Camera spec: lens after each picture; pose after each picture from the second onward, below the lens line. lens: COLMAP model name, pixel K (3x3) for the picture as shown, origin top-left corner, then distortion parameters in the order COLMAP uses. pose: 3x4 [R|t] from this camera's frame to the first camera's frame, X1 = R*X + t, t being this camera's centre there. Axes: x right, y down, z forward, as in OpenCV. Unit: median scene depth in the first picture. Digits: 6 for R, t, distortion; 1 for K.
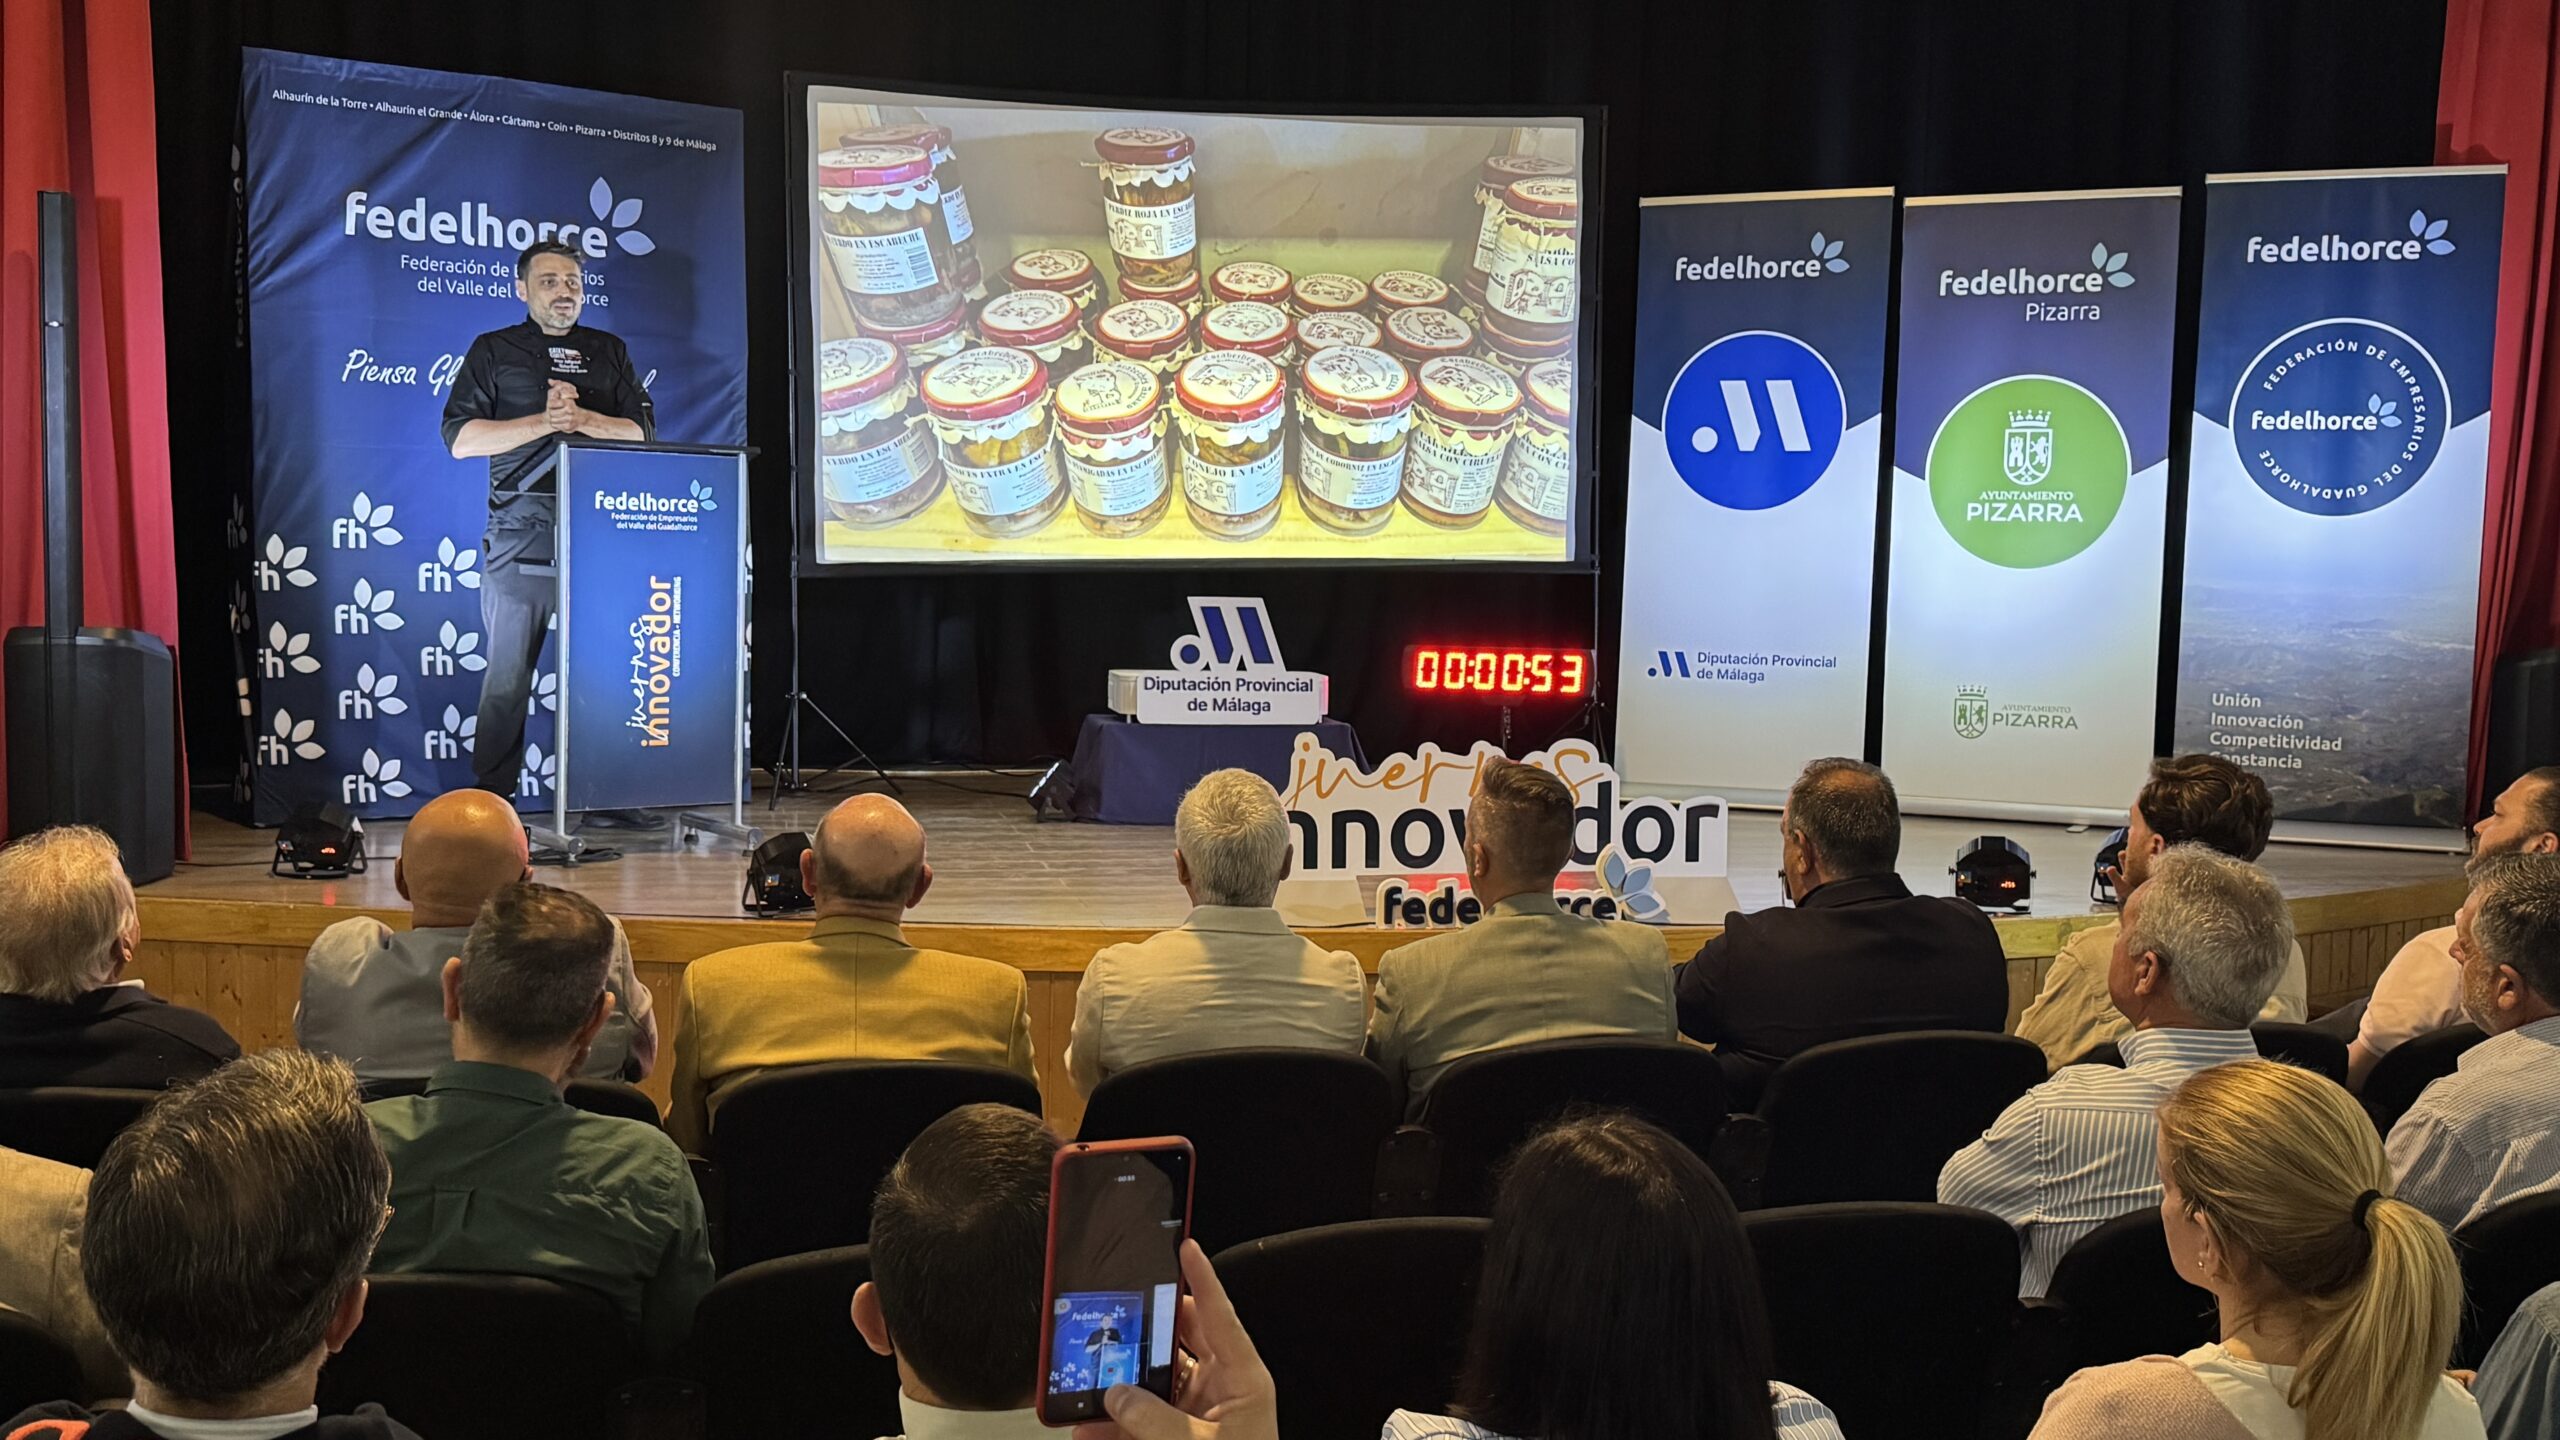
lens RADIAL K [[2519.7, 0, 1294.8], [0, 2519.7, 709.7], [0, 0, 1]] dist [0.109345, 0.000000]
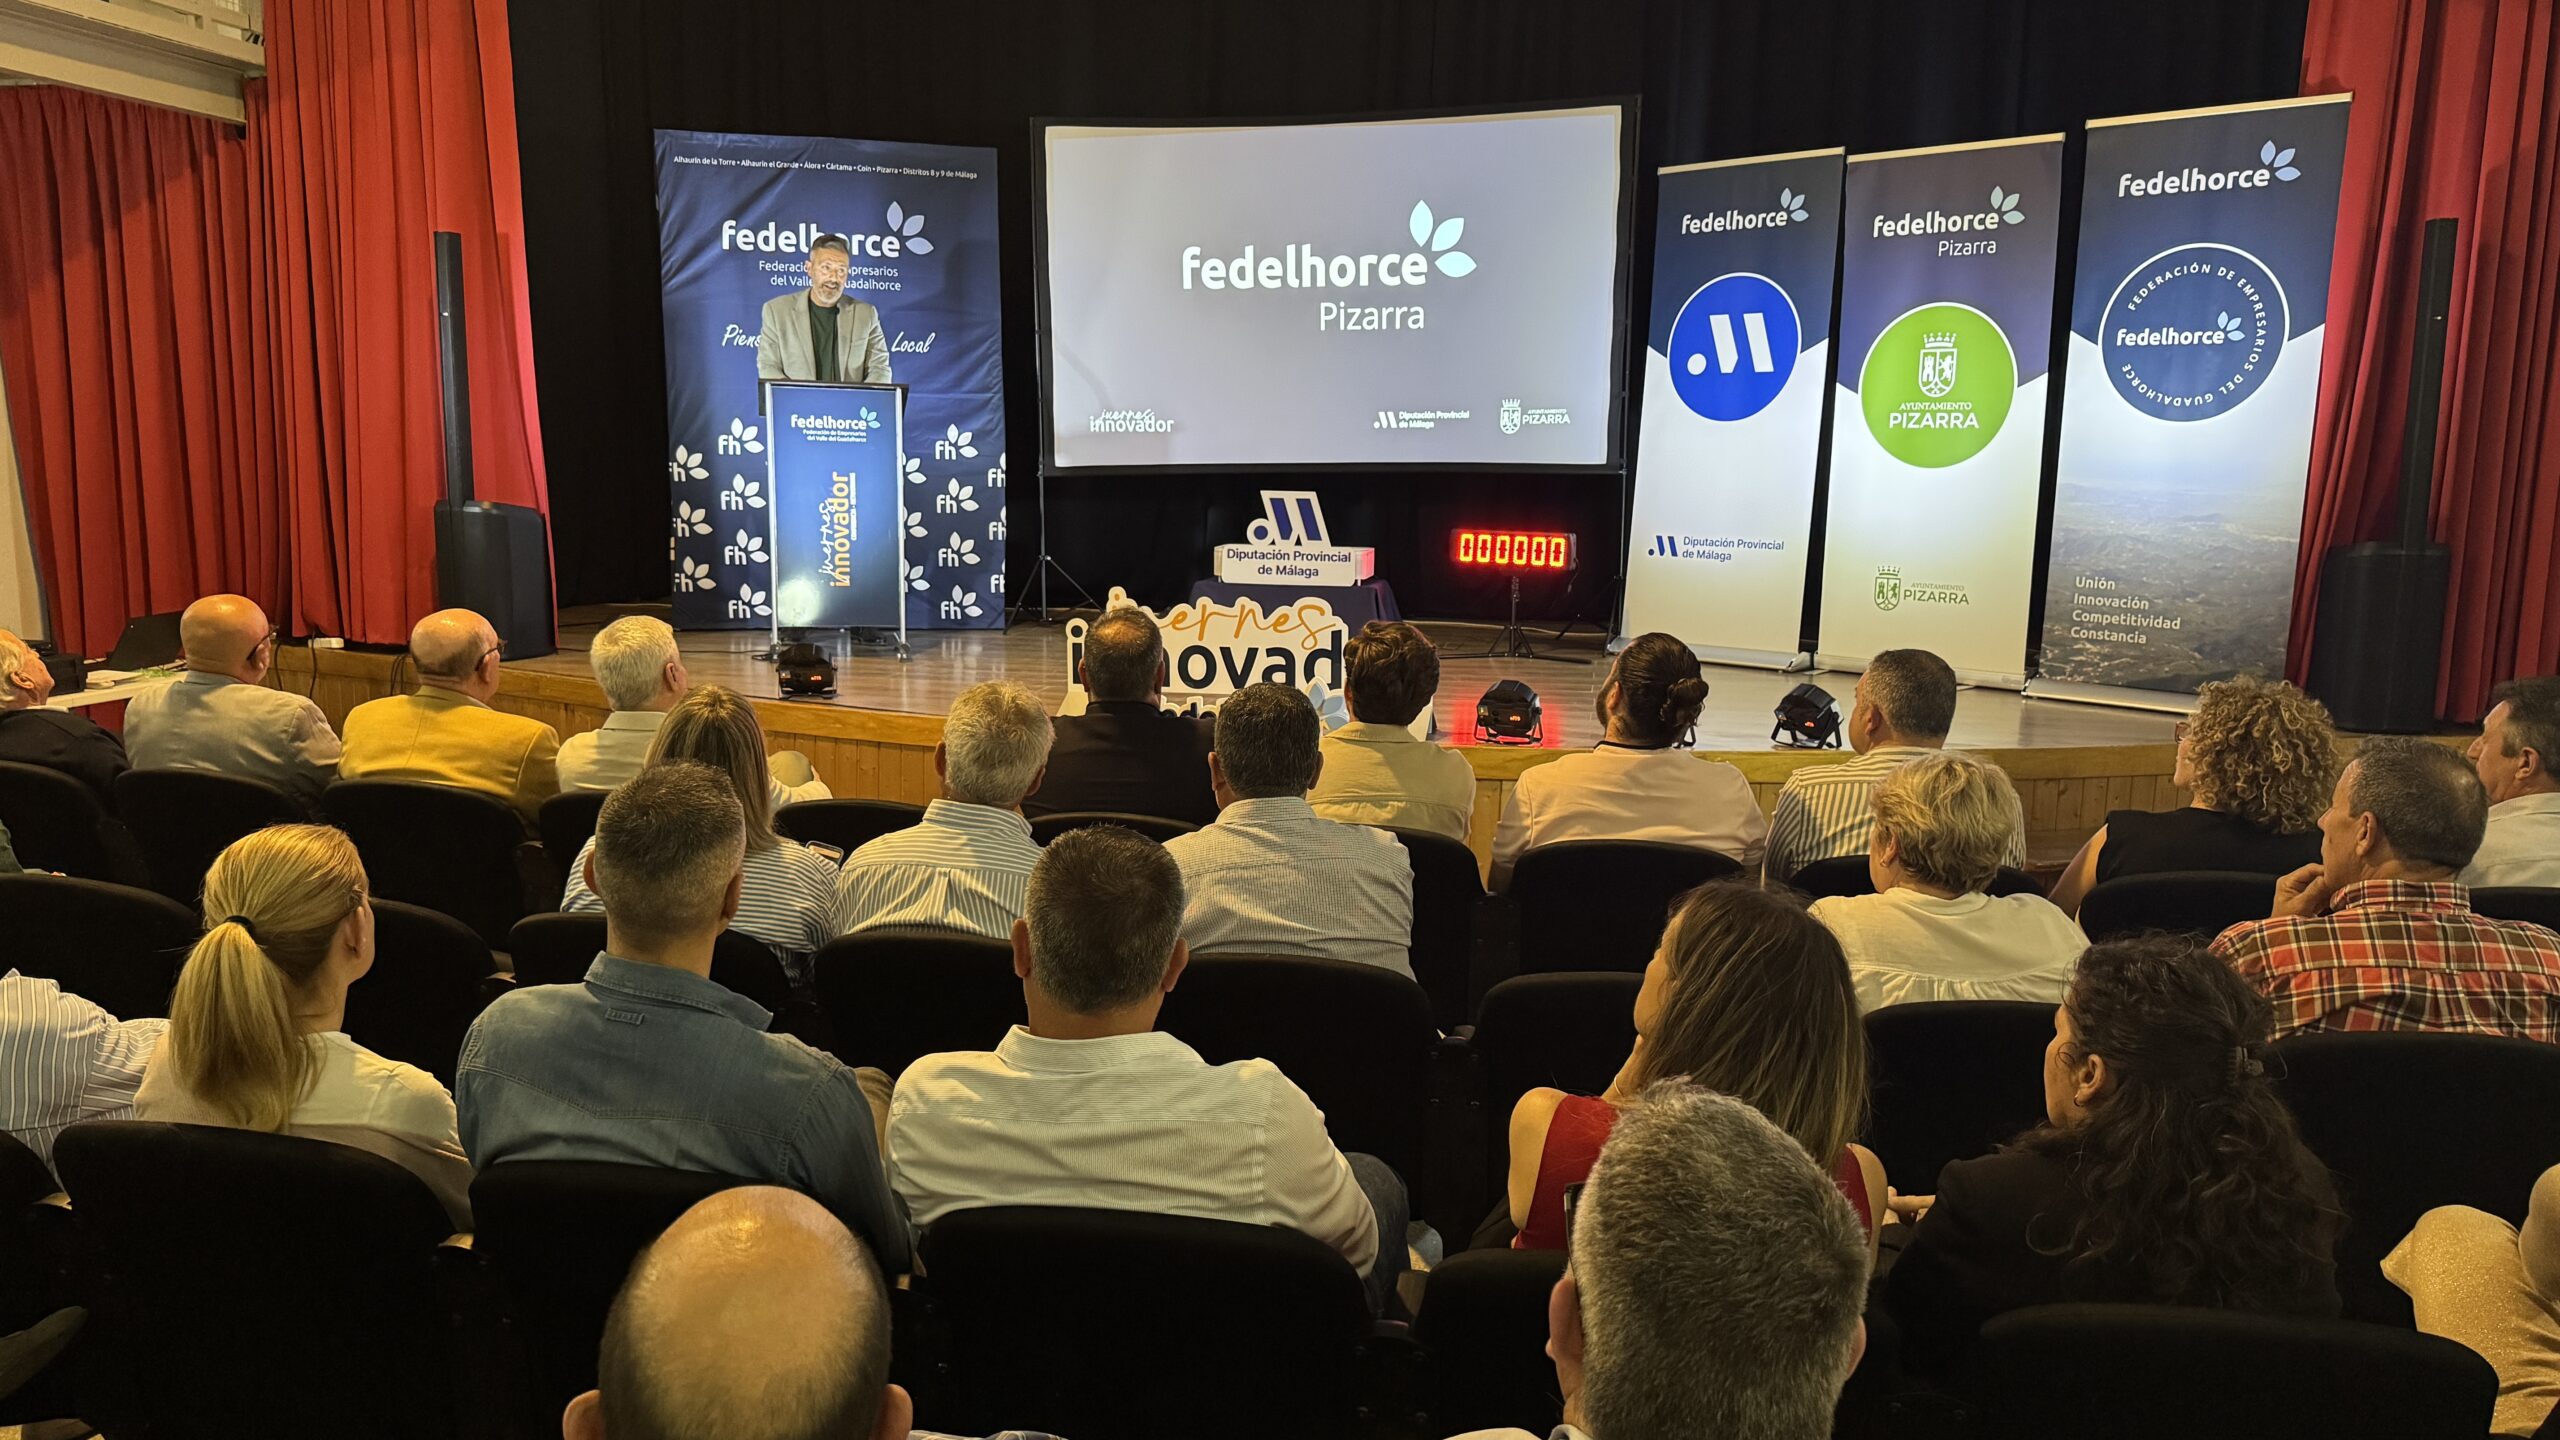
lens RADIAL K [[1824.8, 0, 1289.3], [0, 1824.8, 737.8], [0, 0, 1]] dist [0.086665, -0.077223]
pose [[0.920415, 0.057793, -0.386648, 0.366949], [-0.024082, 0.995516, 0.091473, -0.002007], [0.390201, -0.074882, 0.917680, 0.083811]]
